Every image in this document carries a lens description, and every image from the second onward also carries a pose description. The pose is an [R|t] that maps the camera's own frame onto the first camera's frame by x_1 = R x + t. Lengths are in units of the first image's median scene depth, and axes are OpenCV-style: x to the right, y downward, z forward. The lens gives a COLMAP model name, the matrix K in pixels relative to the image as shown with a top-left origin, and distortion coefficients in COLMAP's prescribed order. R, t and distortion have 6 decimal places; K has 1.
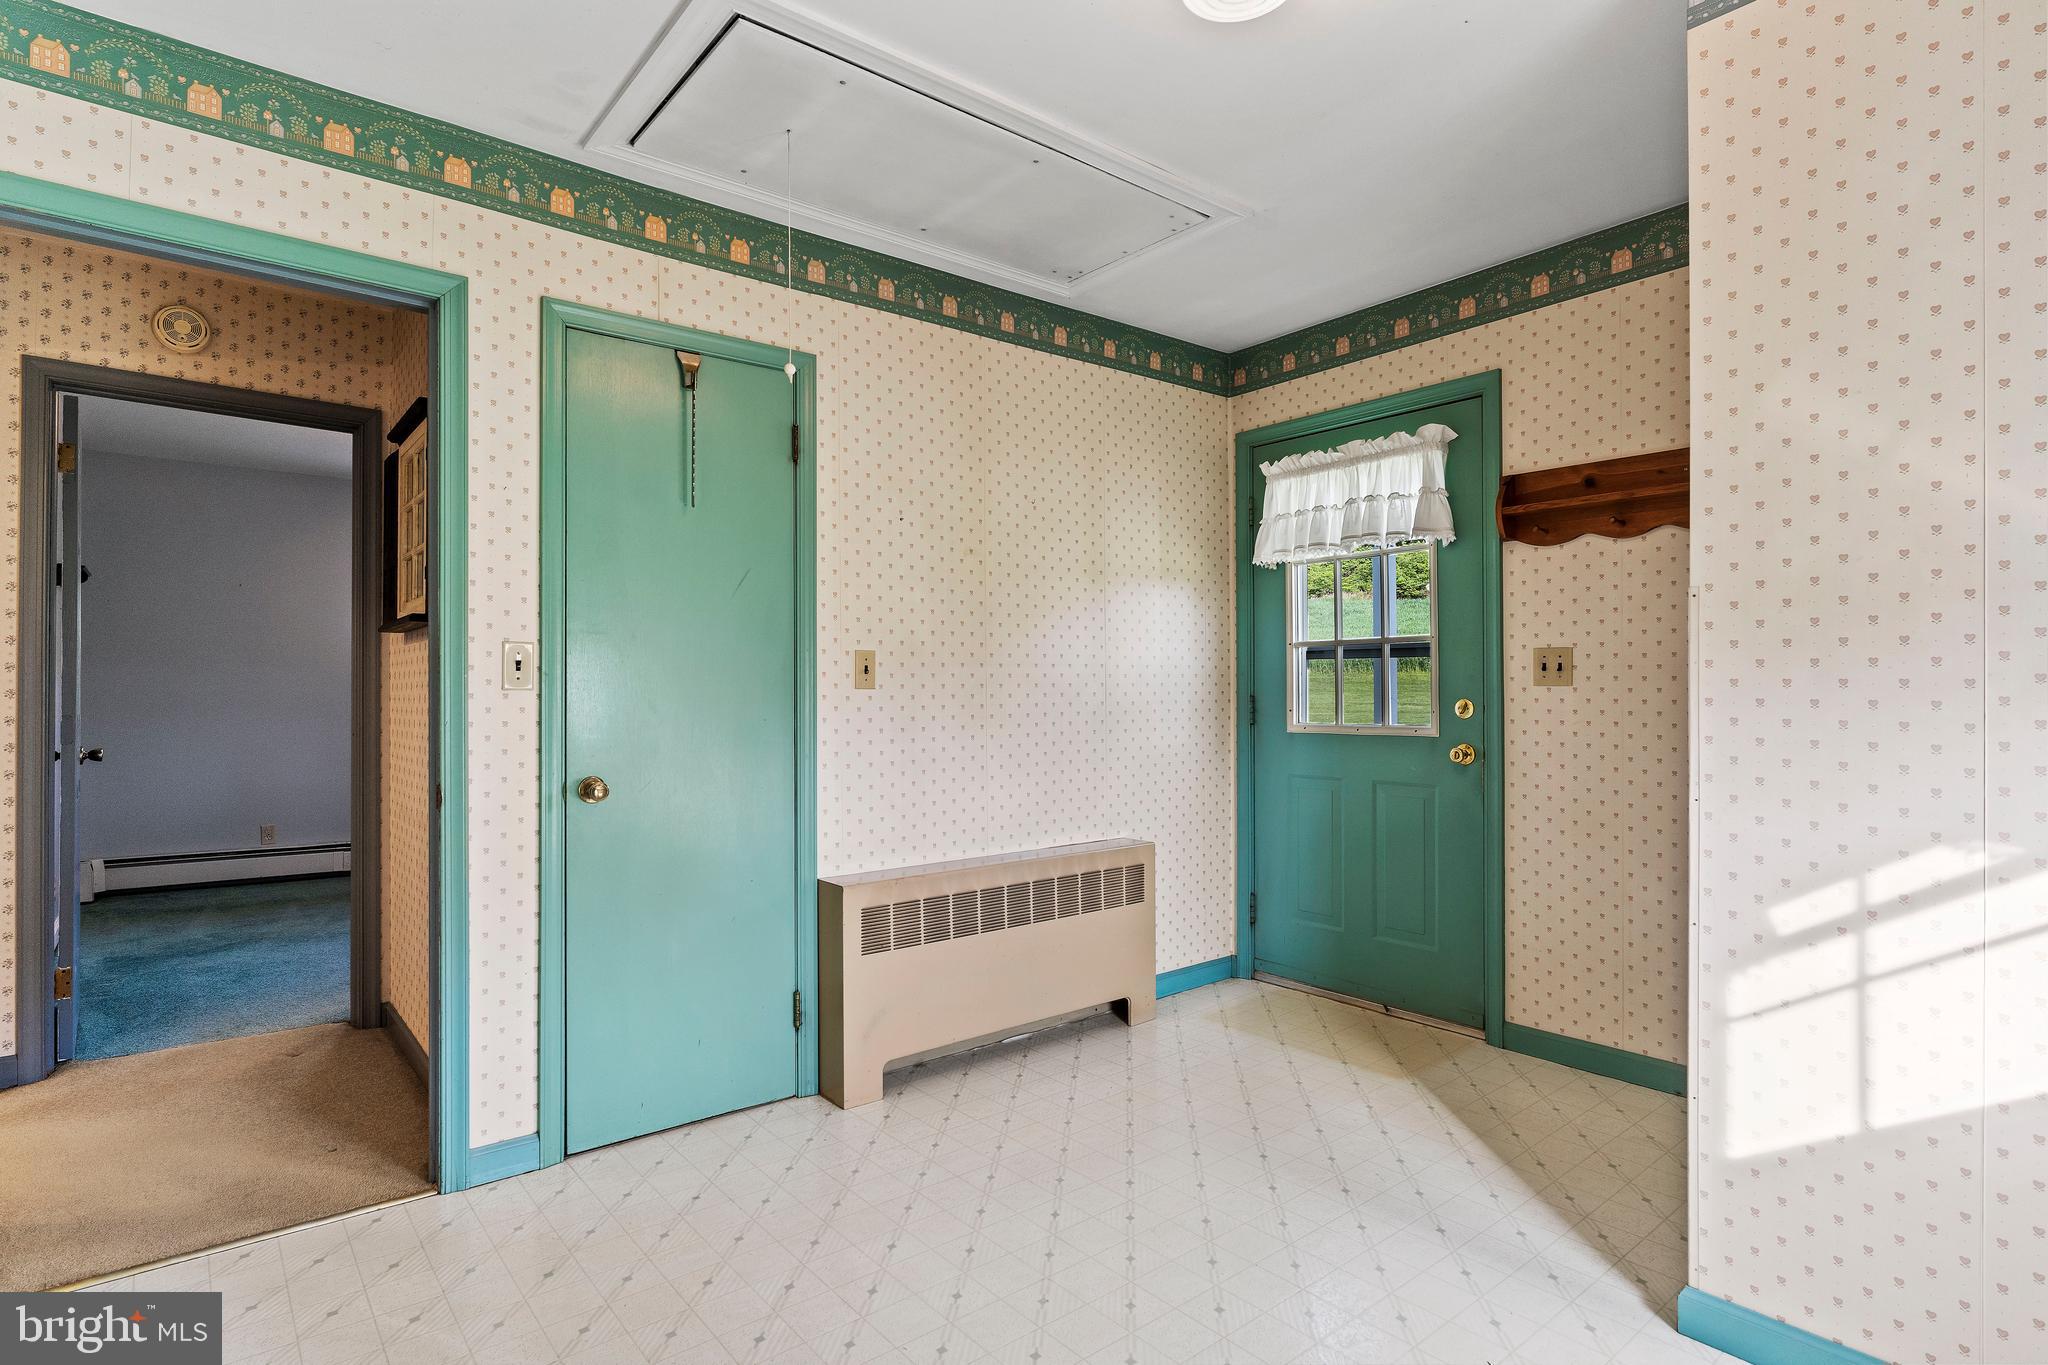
lens RADIAL K [[1050.0, 0, 1023.8], [0, 1050.0, 691.1], [0, 0, 1]] dist [-0.001966, -0.000910]
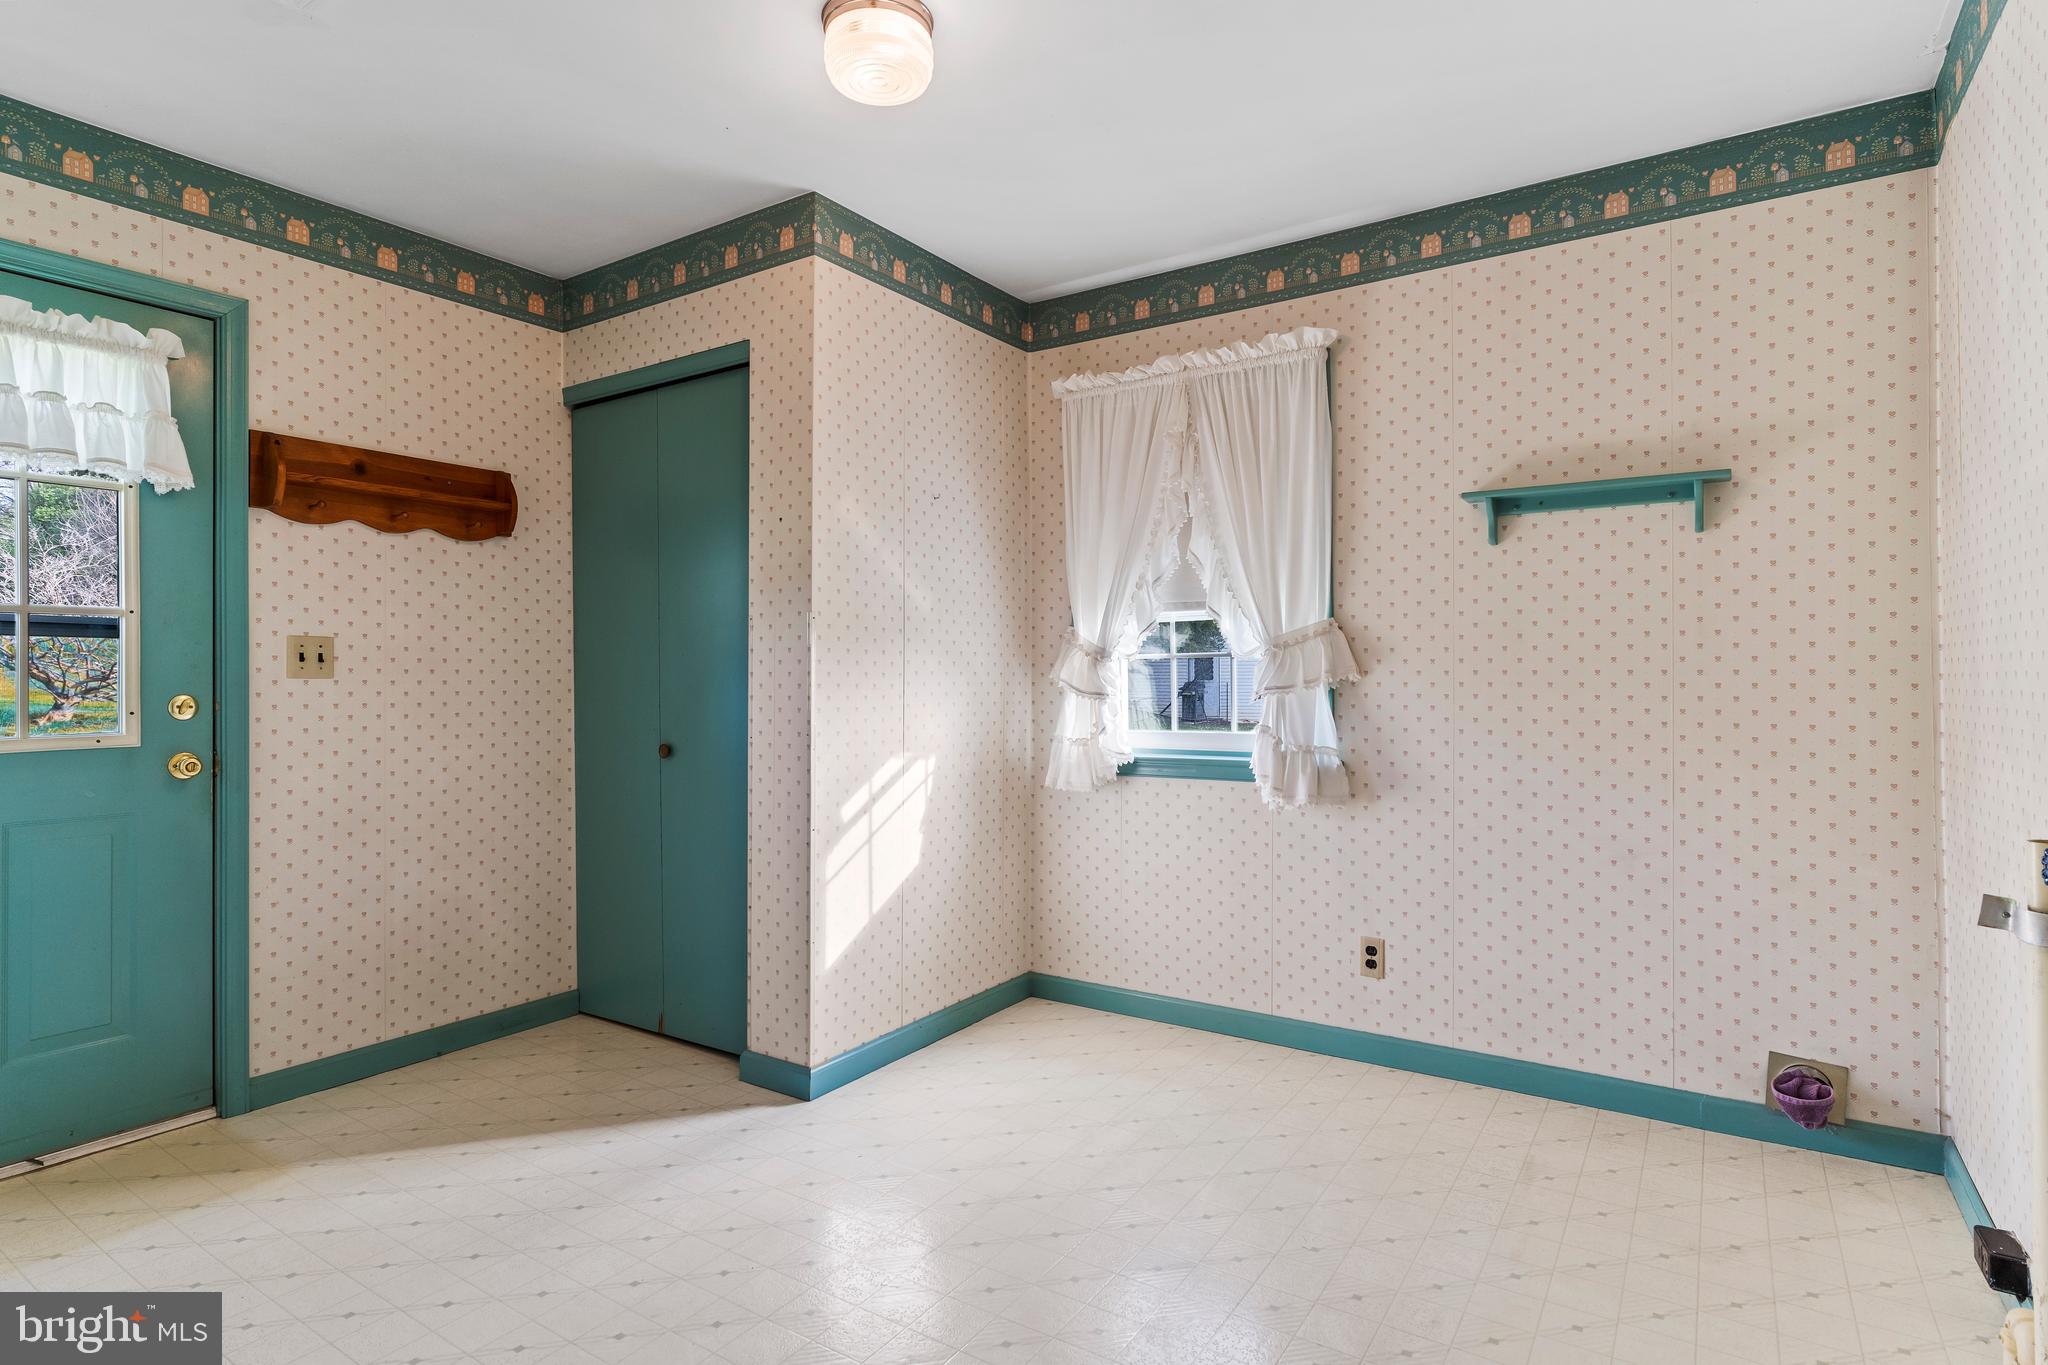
lens RADIAL K [[1050.0, 0, 1022.8], [0, 1050.0, 676.1], [0, 0, 1]] dist [-0.001966, -0.000910]
pose [[-0.300558, 0.010227, 0.953709, -0.550942], [0.009803, 0.999923, -0.007634, 0.006189], [-0.953713, 0.007055, -0.300635, 0.688564]]
